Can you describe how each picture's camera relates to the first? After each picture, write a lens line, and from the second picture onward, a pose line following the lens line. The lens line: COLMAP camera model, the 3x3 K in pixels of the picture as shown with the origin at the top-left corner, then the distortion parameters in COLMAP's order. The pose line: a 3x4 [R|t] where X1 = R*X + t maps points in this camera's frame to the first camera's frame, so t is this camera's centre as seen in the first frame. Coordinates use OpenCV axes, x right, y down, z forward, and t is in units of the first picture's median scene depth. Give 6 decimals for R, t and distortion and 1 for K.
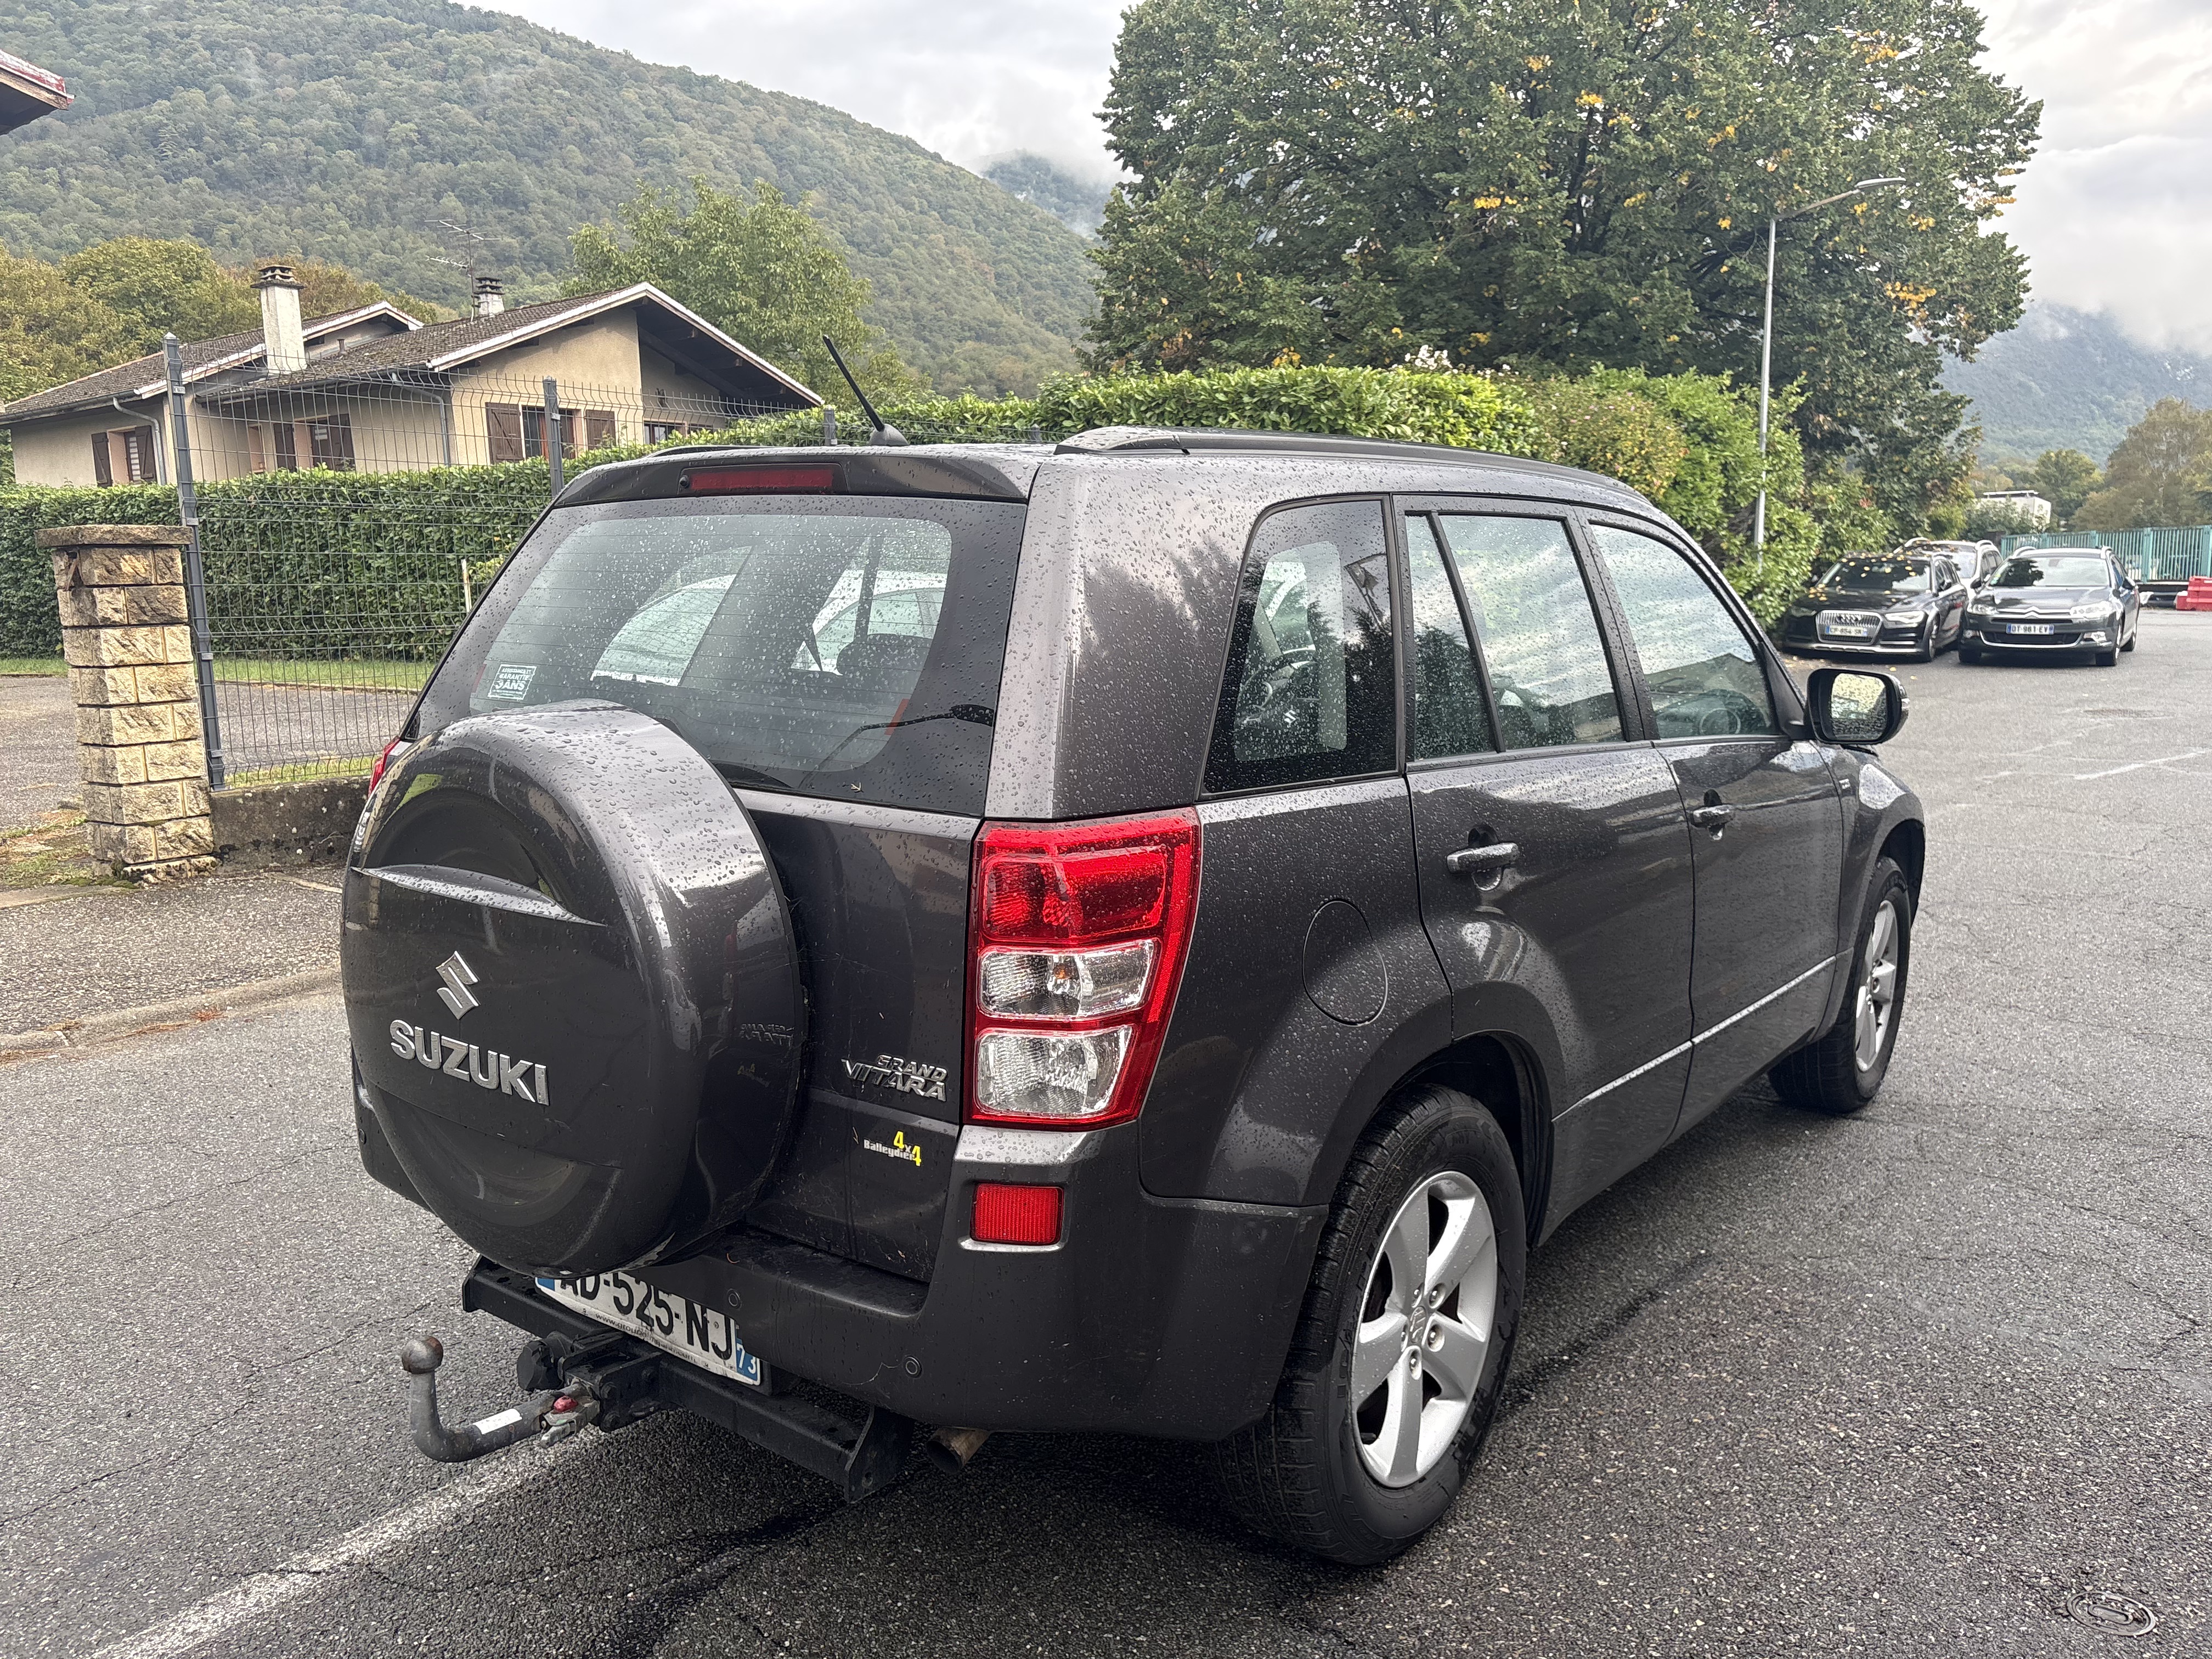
lens RADIAL K [[1670.3, 0, 1102.3], [0, 1670.3, 821.8], [0, 0, 1]] dist [0.036560, -0.051222]
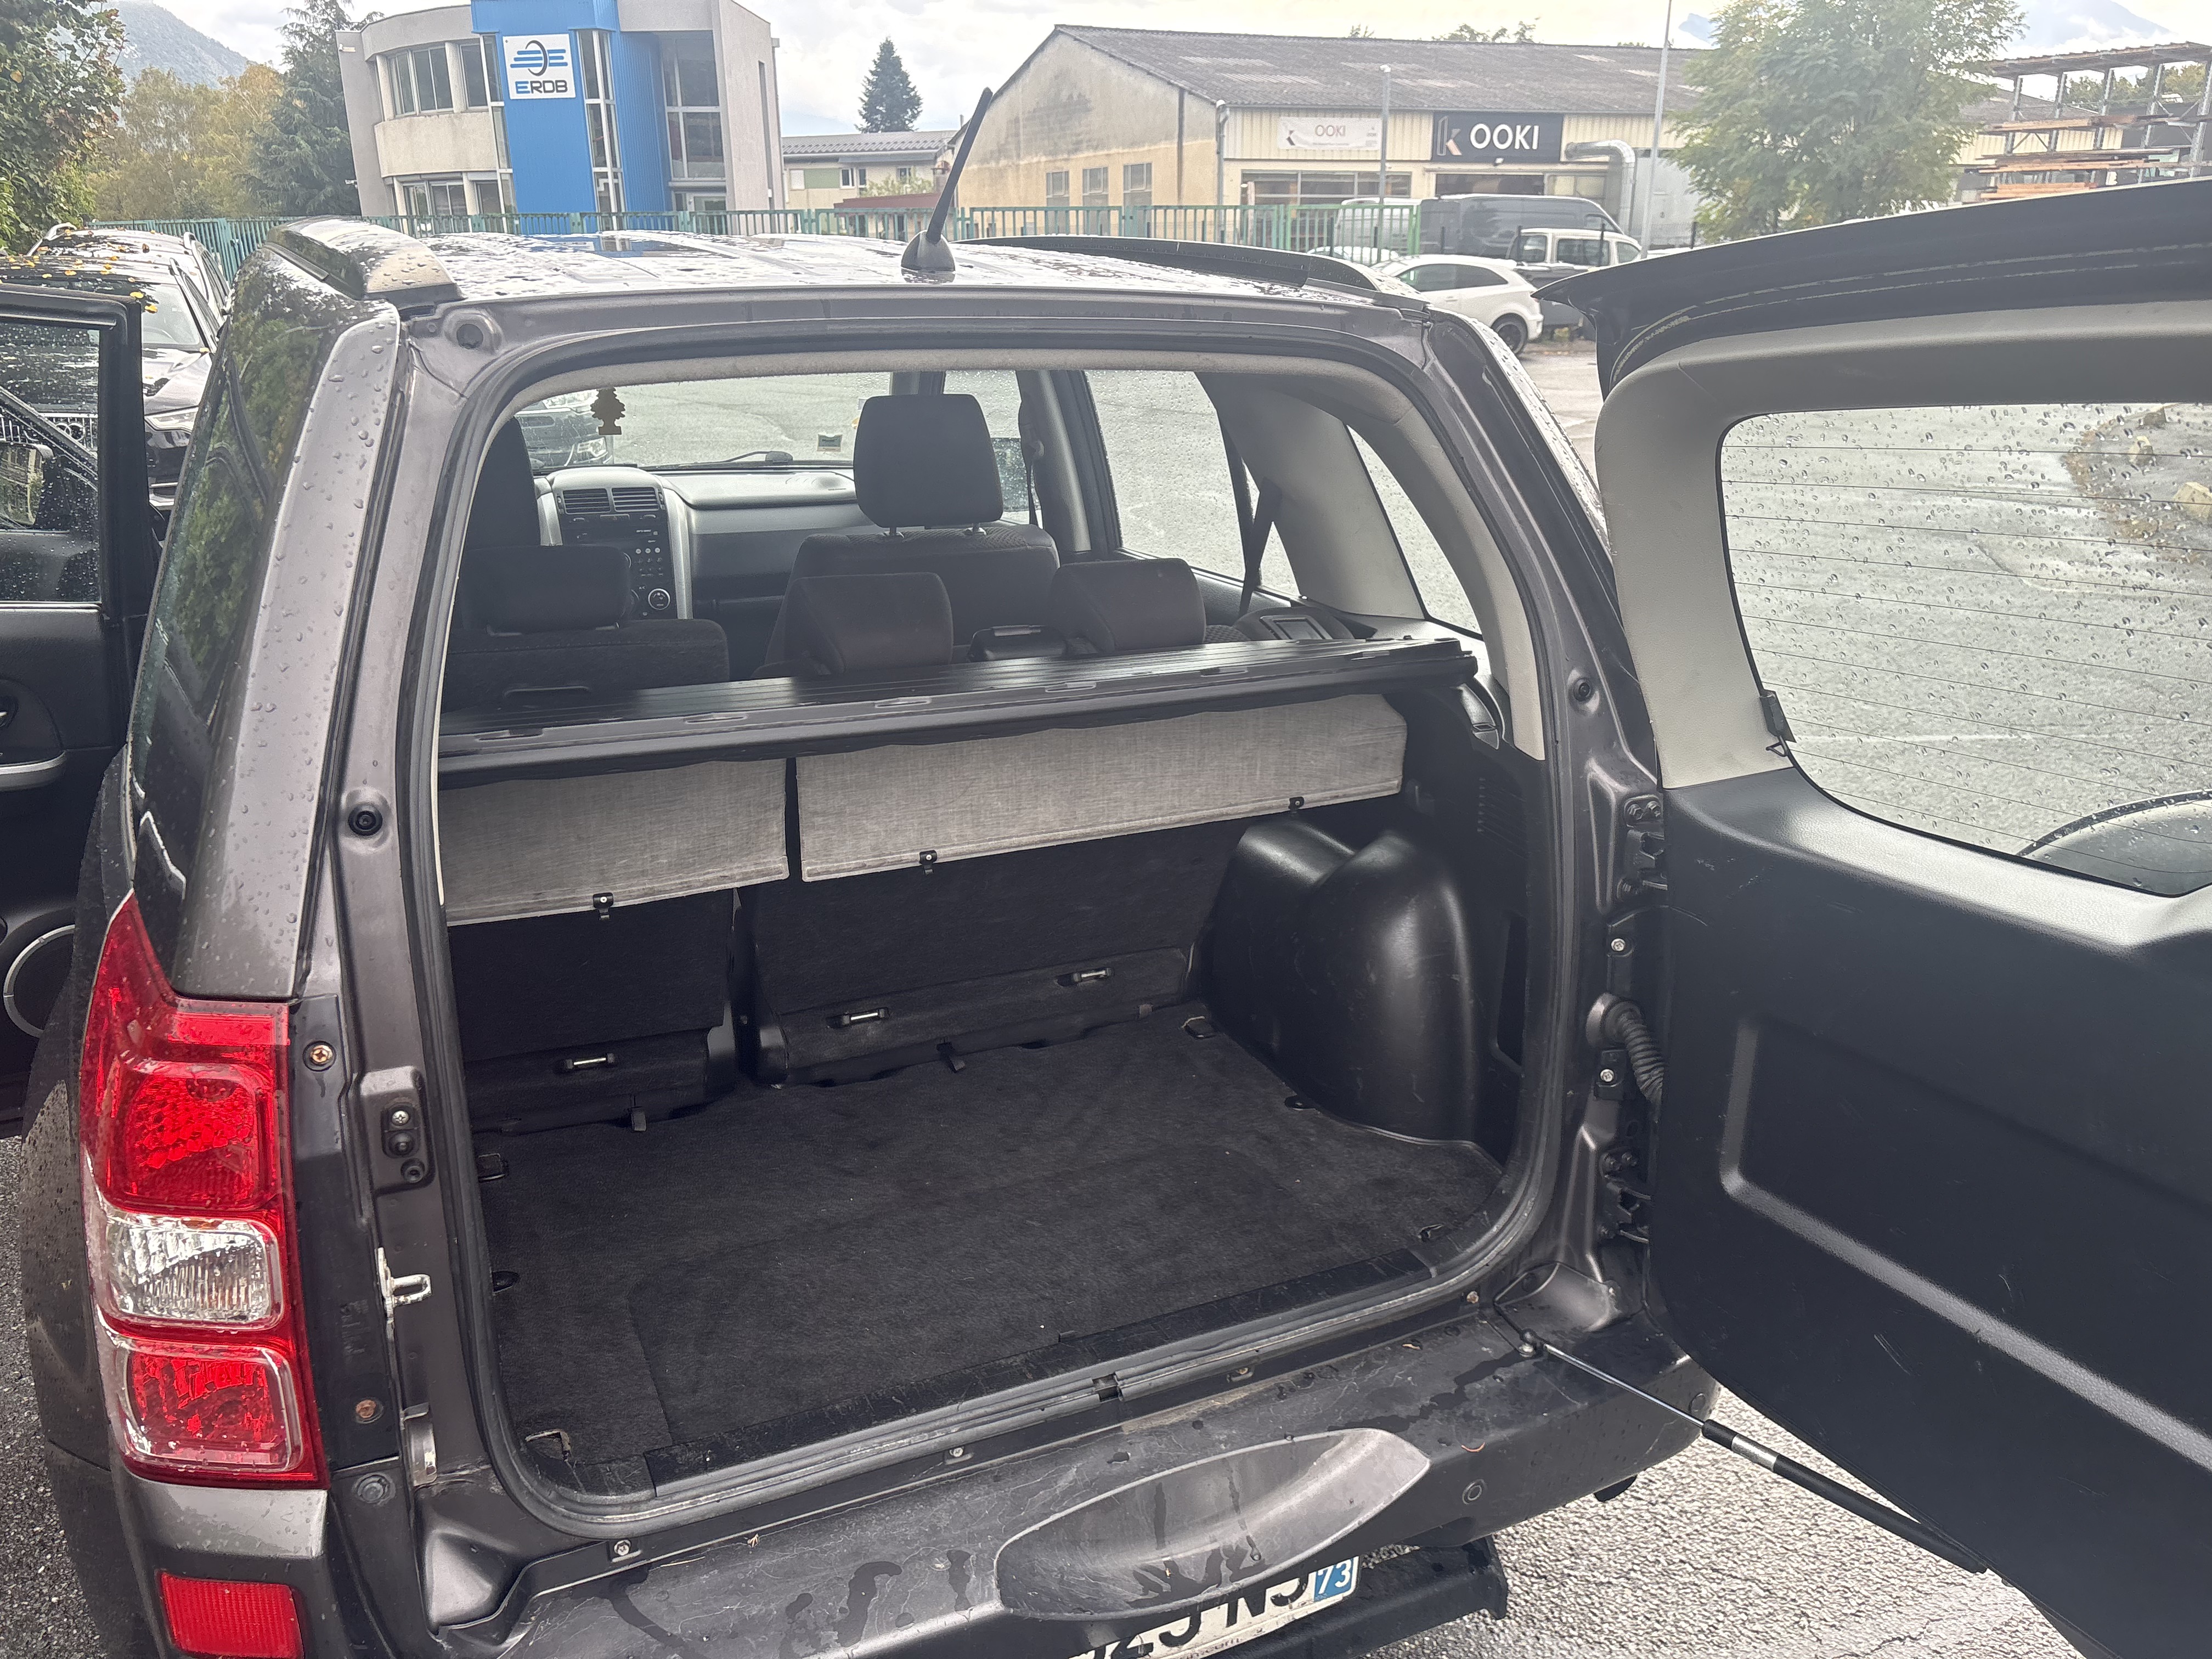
lens RADIAL K [[1670.3, 0, 1102.7], [0, 1670.3, 831.8], [0, 0, 1]] dist [0.036560, -0.051222]
pose [[0.496499, -0.263535, 0.827066, 0.199751], [0.111720, 0.964276, 0.240188, -0.091524], [-0.860818, -0.026854, 0.508204, 0.545355]]
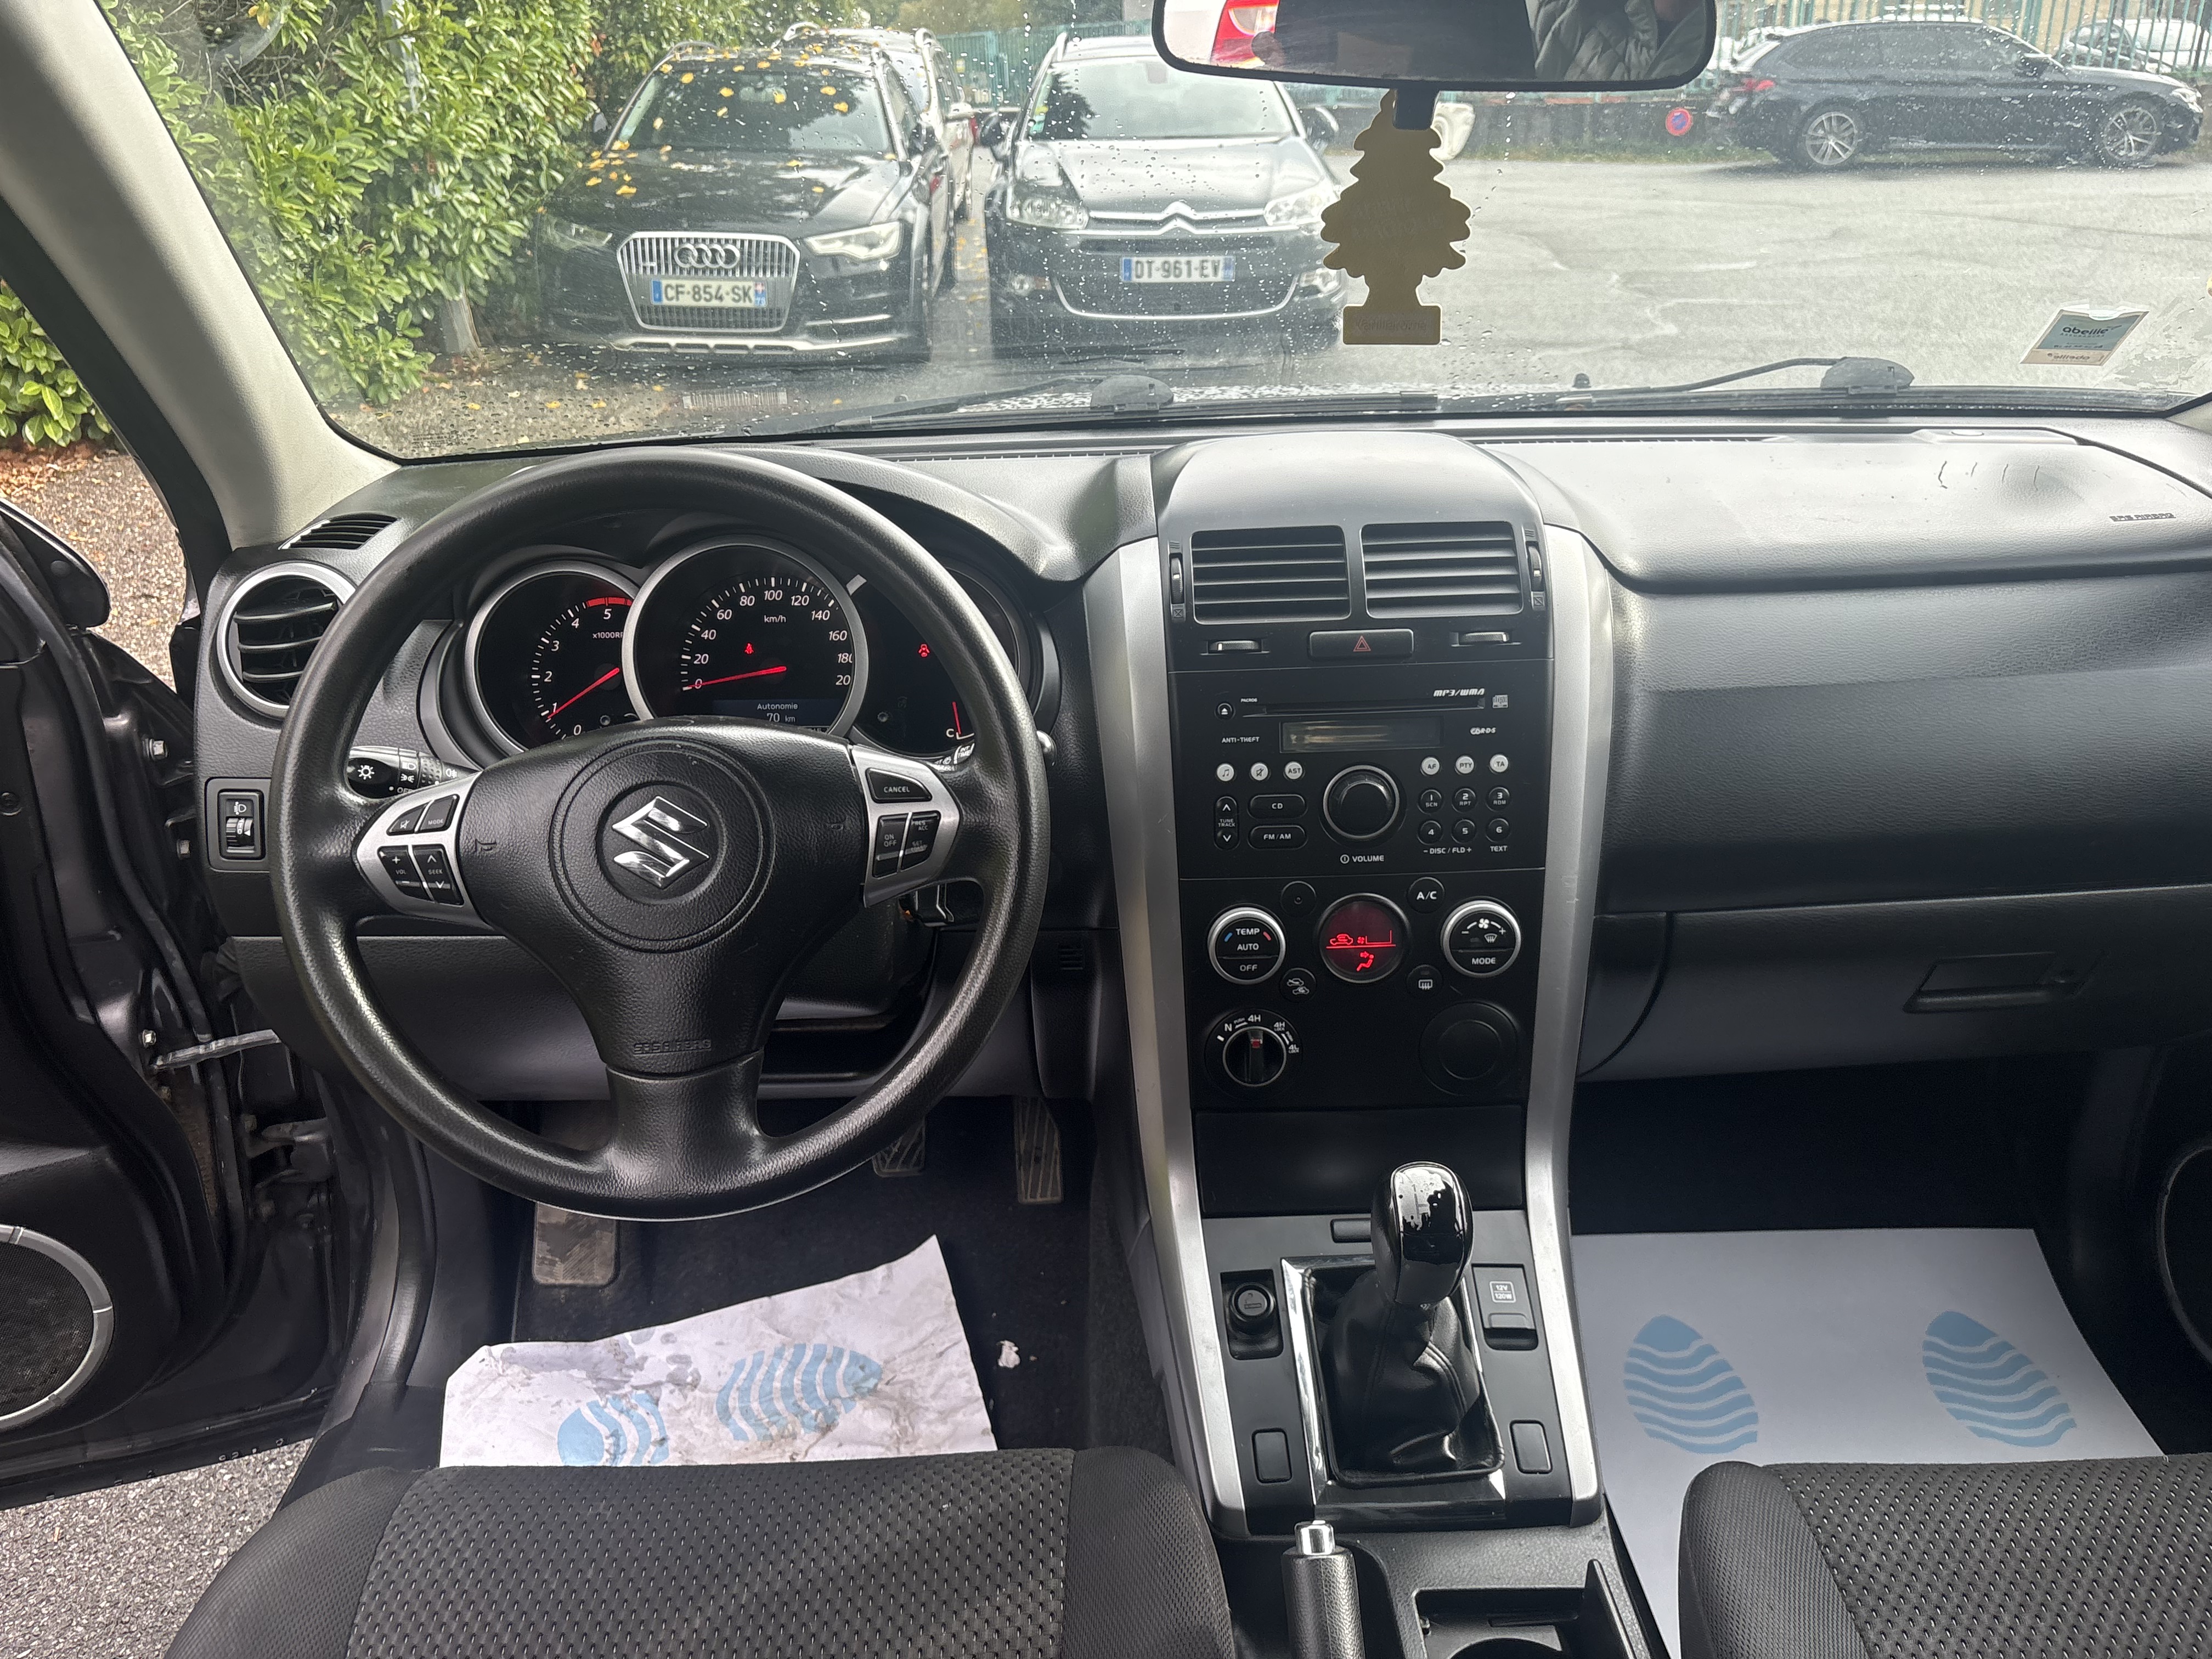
lens RADIAL K [[1670.3, 0, 1108.9], [0, 1670.3, 822.7], [0, 0, 1]] dist [0.036560, -0.051222]
pose [[0.799937, -0.249191, 0.545897, 0.279493], [0.100090, 0.952365, 0.288067, -0.095449], [-0.591677, -0.175796, 0.786774, 0.628897]]
